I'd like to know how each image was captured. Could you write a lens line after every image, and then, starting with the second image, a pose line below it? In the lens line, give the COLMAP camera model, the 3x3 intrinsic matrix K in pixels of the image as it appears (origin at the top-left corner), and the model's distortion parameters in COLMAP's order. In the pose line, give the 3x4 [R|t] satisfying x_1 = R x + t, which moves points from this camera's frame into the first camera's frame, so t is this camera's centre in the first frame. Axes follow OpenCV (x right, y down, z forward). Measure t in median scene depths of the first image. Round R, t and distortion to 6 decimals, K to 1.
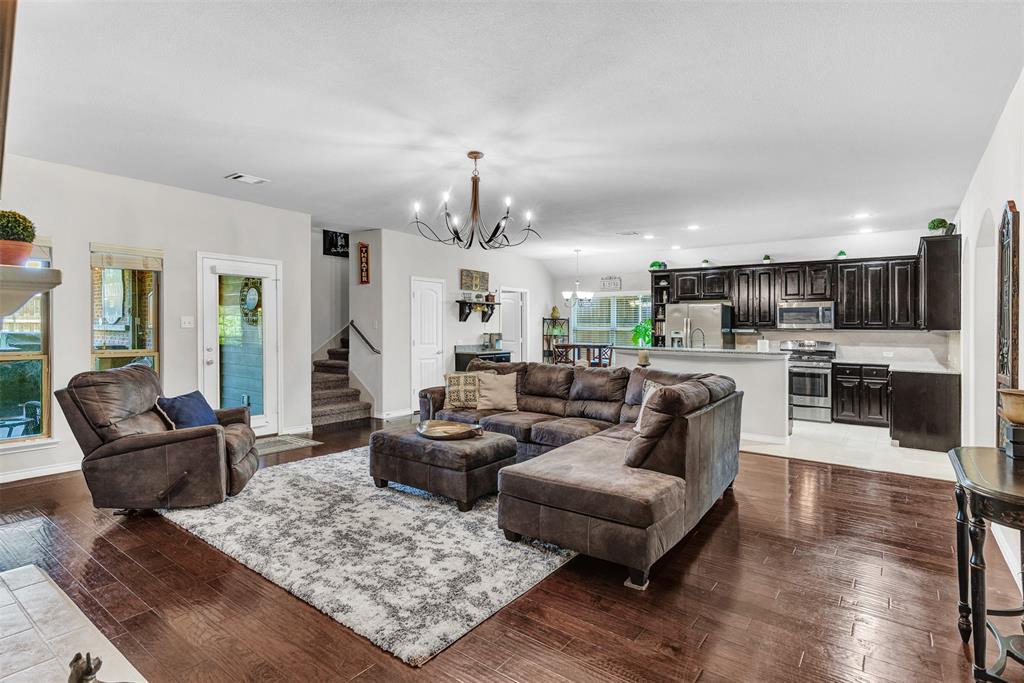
lens RADIAL K [[510.3, 0, 512.0], [0, 510.3, 341.5], [0, 0, 1]] dist [0.001128, -0.000040]
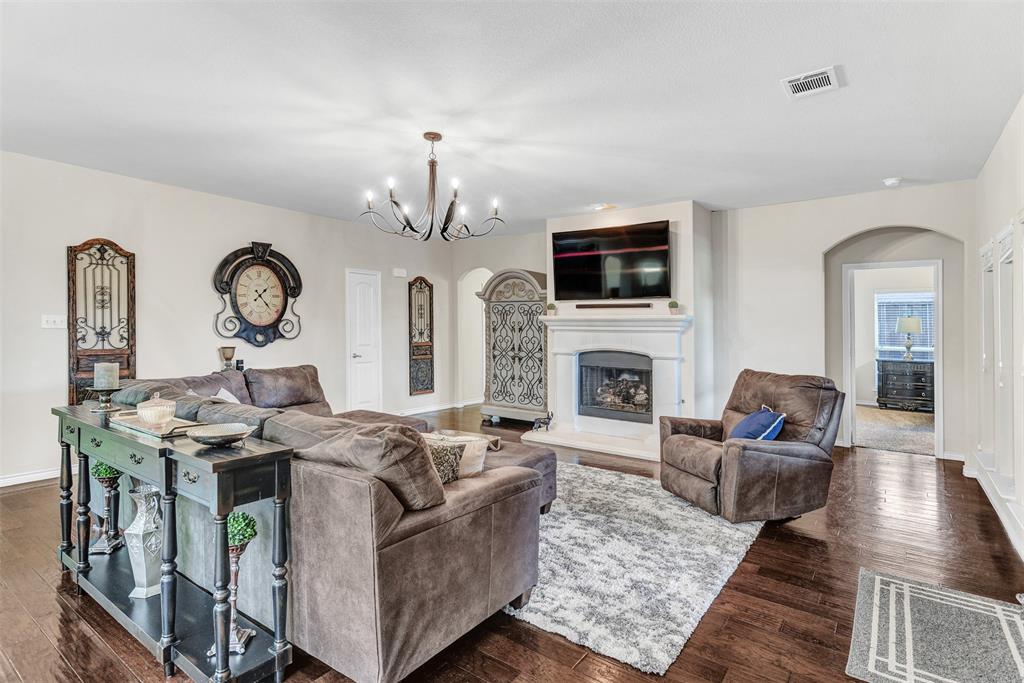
lens RADIAL K [[510.3, 0, 512.0], [0, 510.3, 341.5], [0, 0, 1]] dist [0.001128, -0.000040]
pose [[-0.999934, 0.004331, 0.010678, -0.226346], [0.004774, 0.999113, 0.041828, -0.050276], [-0.010488, 0.041877, -0.999068, 1.983807]]
